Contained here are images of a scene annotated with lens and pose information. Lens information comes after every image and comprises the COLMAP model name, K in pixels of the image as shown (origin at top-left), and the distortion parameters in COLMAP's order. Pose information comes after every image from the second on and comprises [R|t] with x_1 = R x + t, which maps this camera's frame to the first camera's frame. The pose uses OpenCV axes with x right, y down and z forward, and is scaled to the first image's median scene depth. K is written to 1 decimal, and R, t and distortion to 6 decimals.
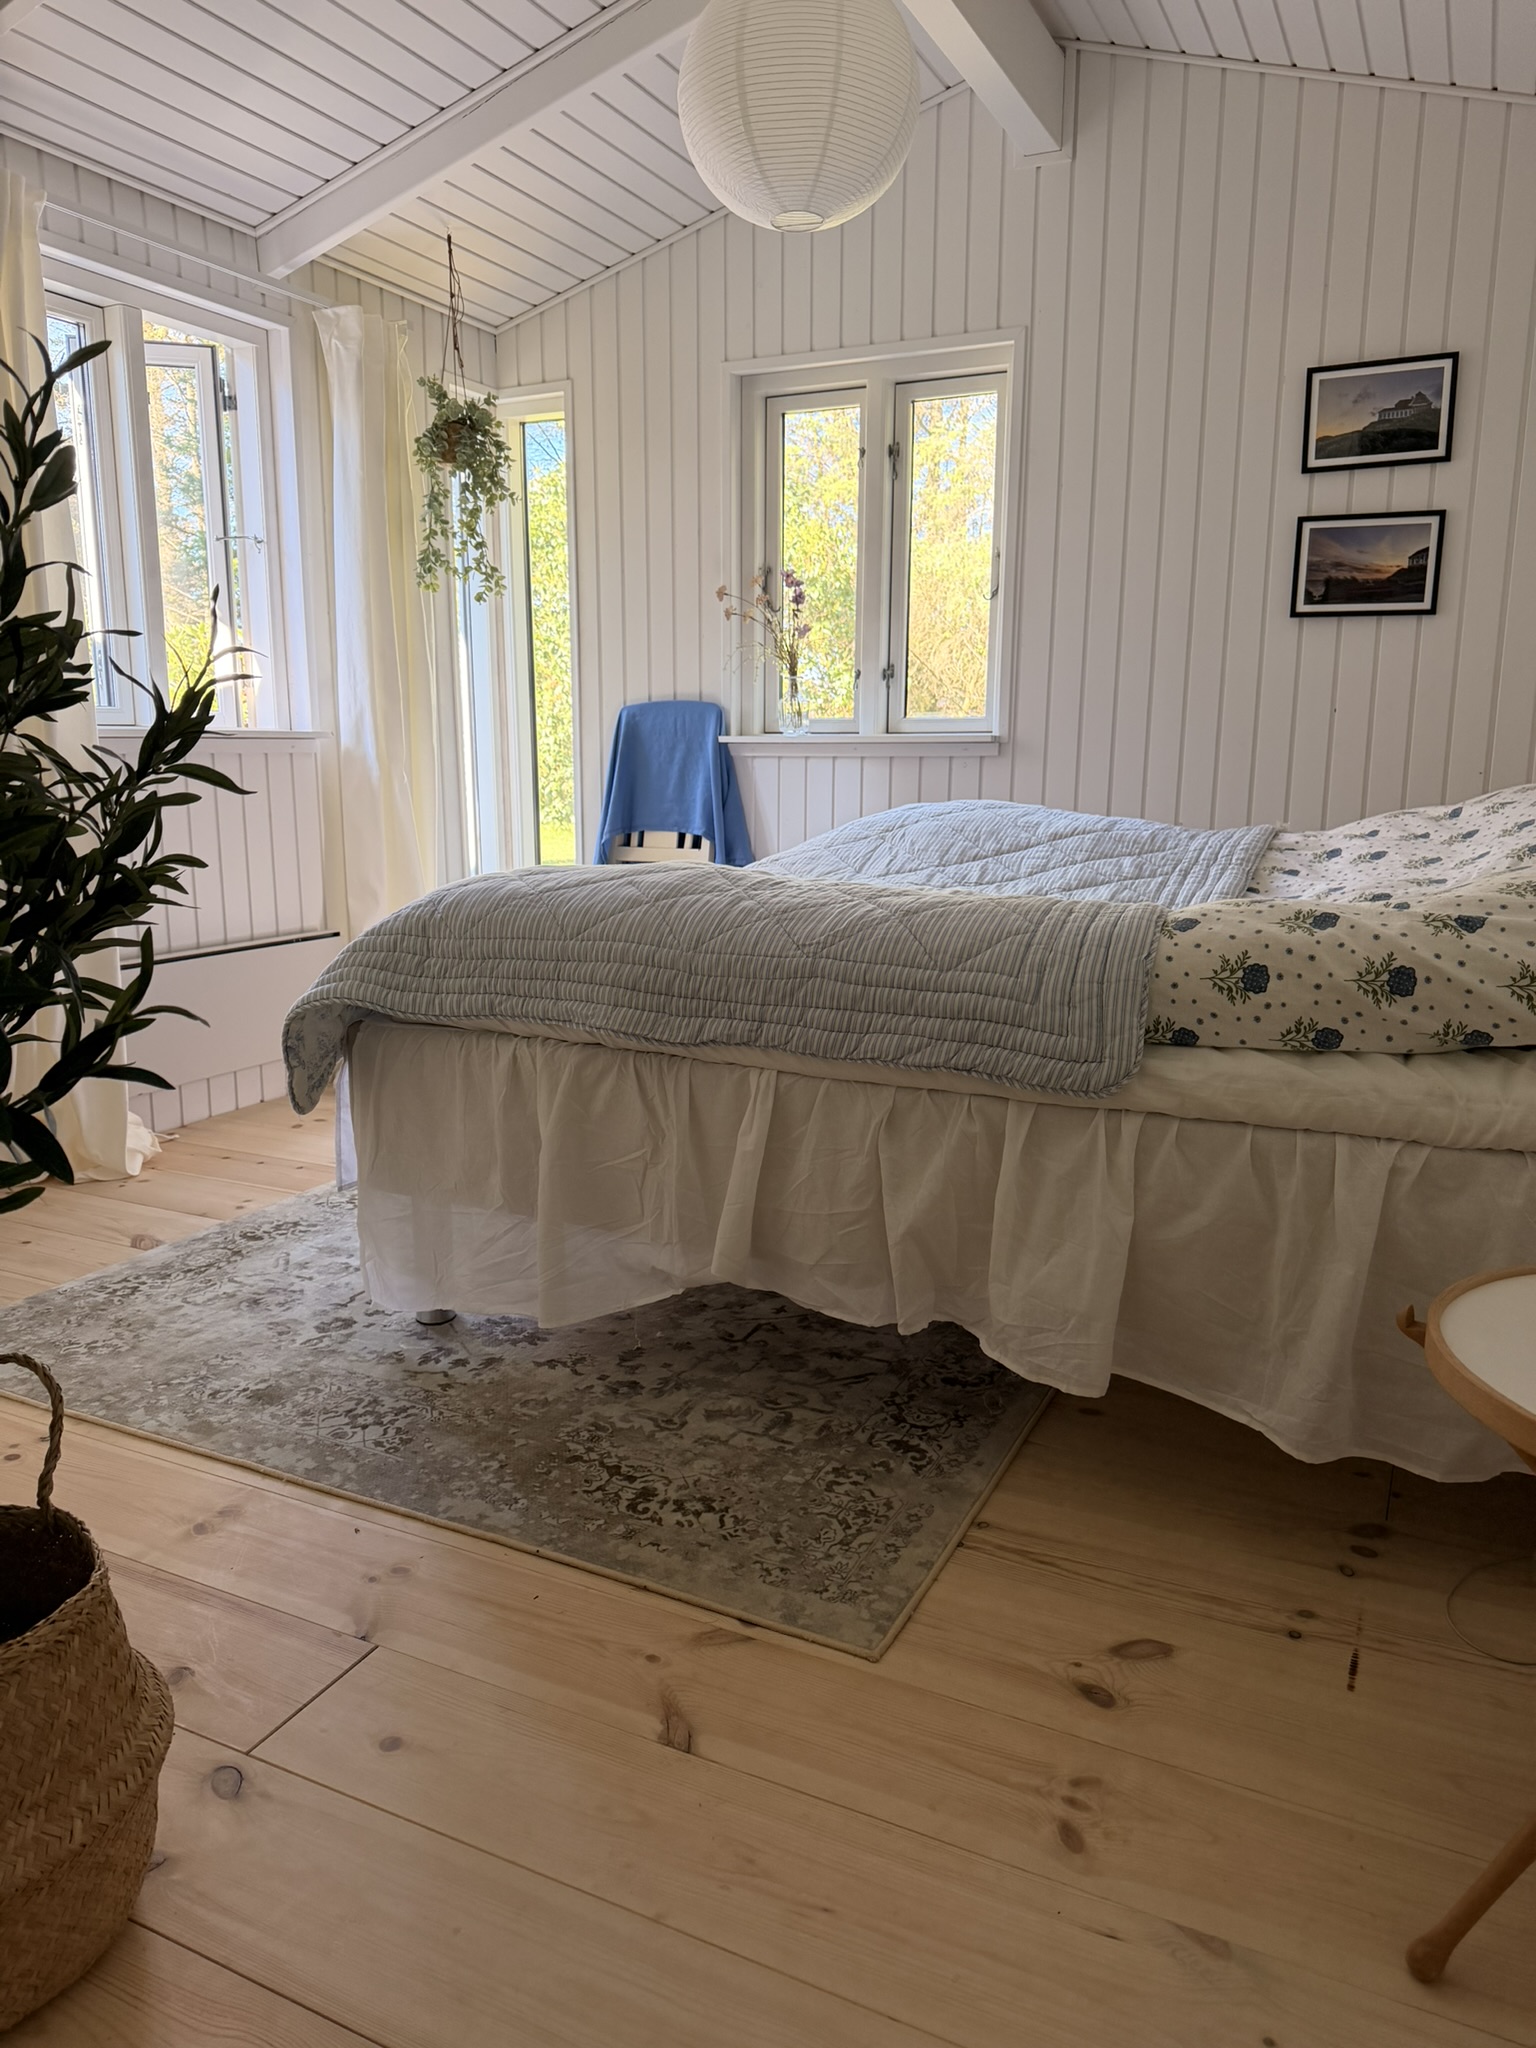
lens RADIAL K [[1436.9, 0, 768.0], [0, 1436.9, 1024.0], [0, 0, 1]] dist [0.002257, -0.000442]
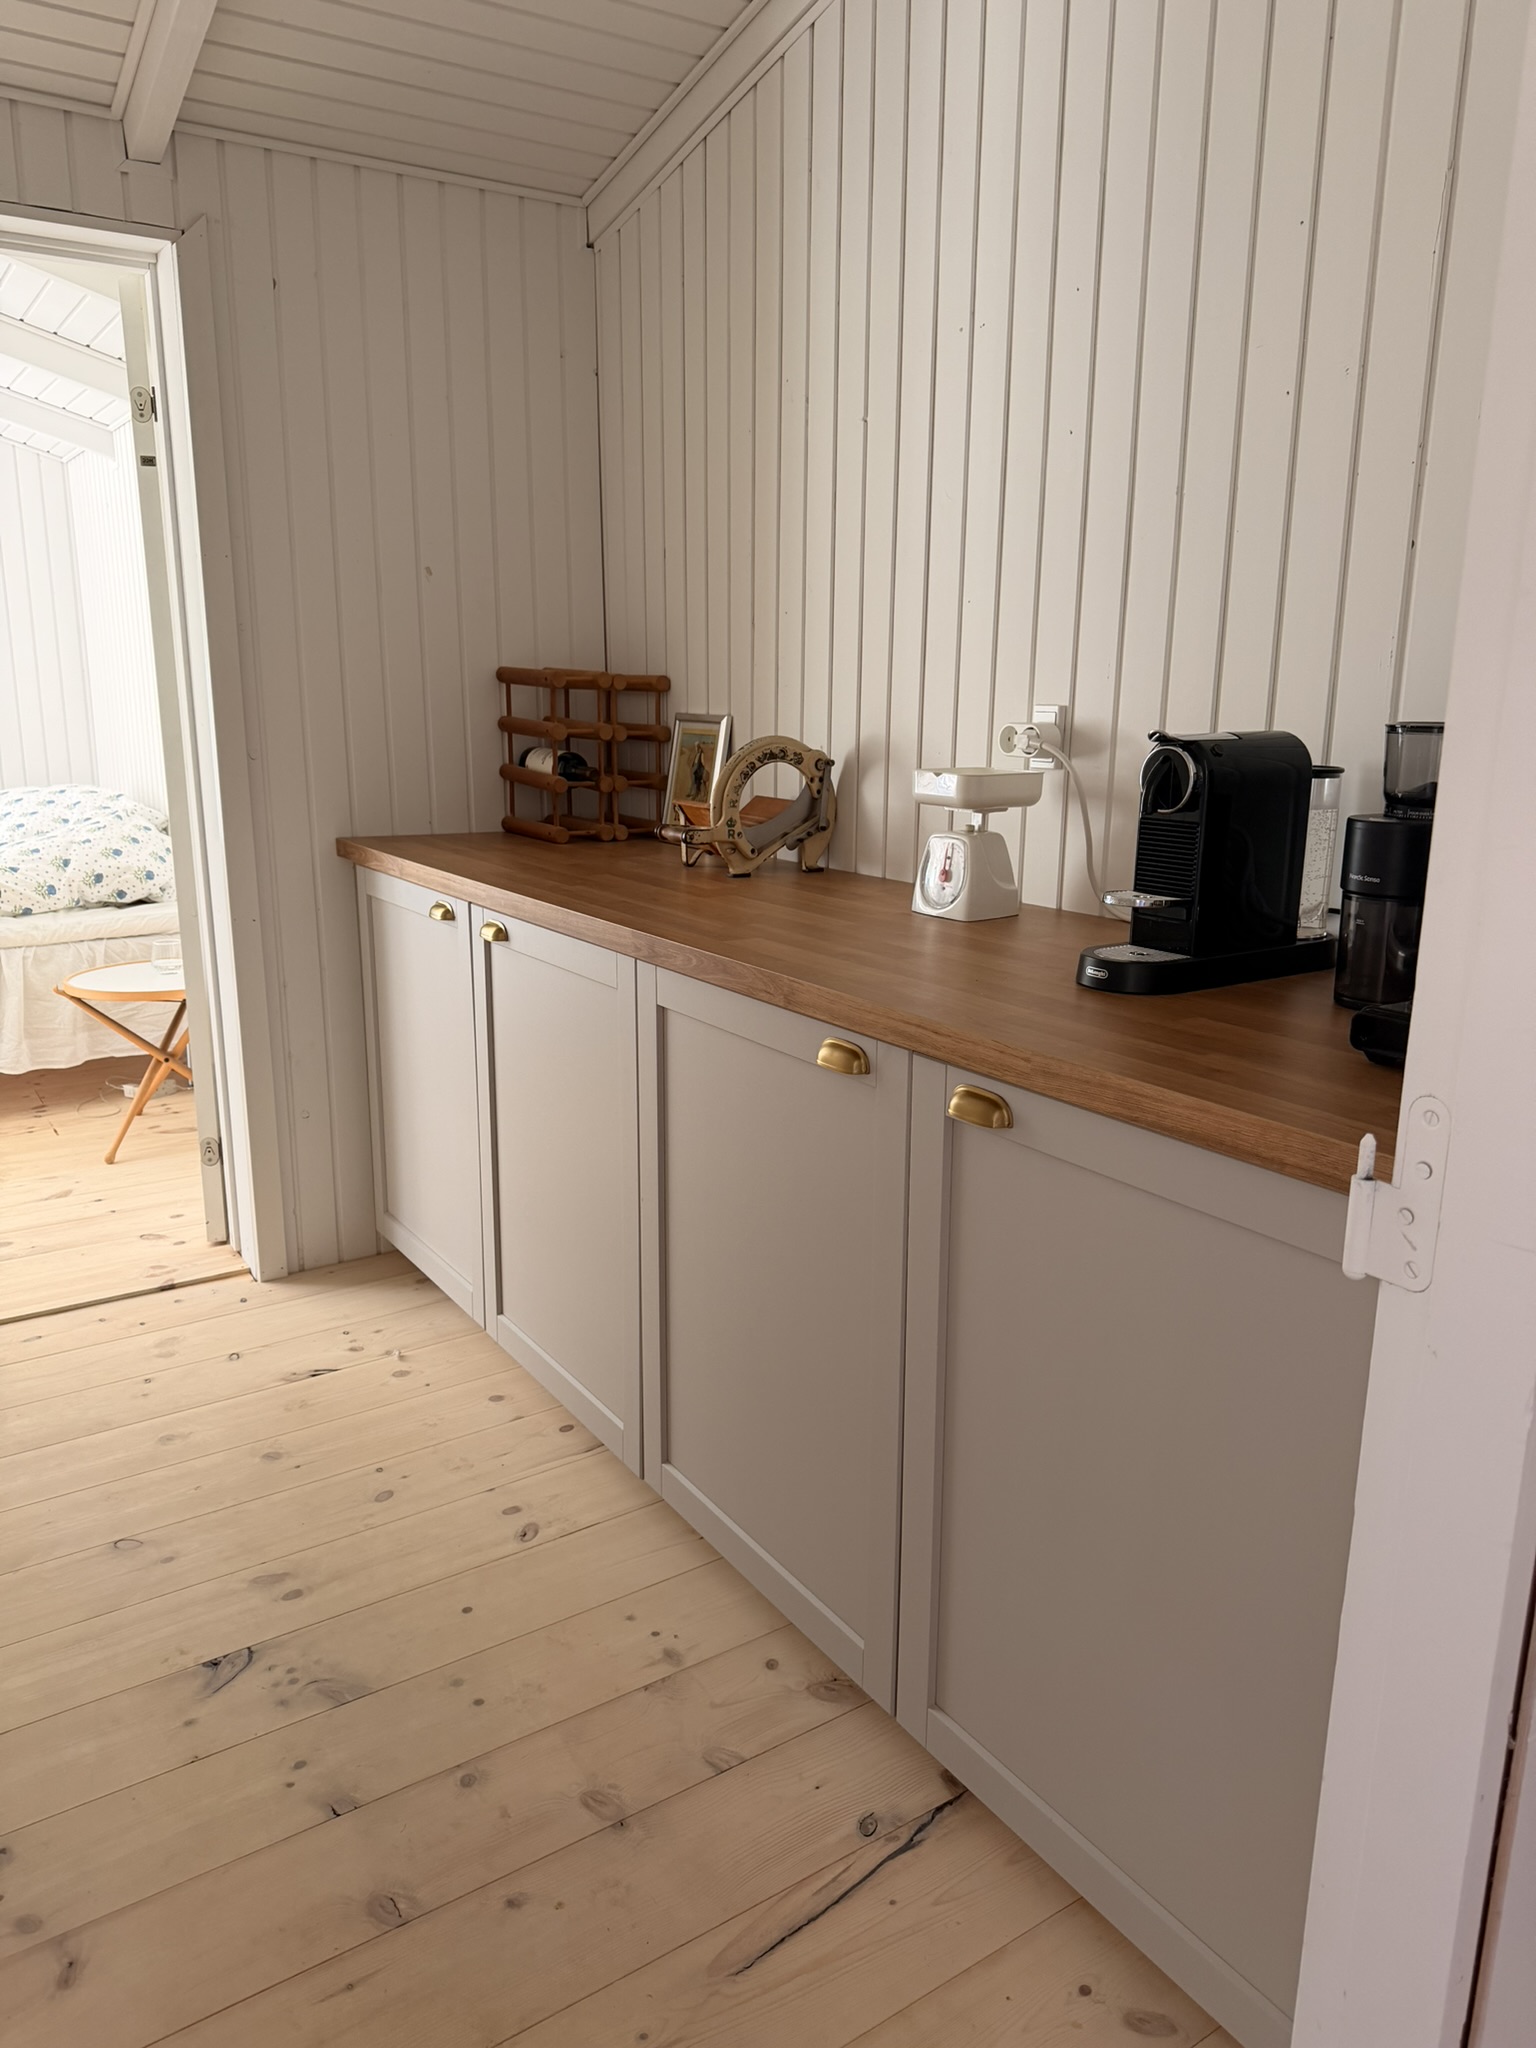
lens RADIAL K [[1436.9, 0, 768.0], [0, 1436.9, 1024.0], [0, 0, 1]] dist [0.002257, -0.000442]
pose [[0.499624, -0.205066, 0.841620, -1.180968], [0.168464, 0.976027, 0.137807, 0.085026], [-0.849703, 0.072931, 0.522193, -1.617426]]
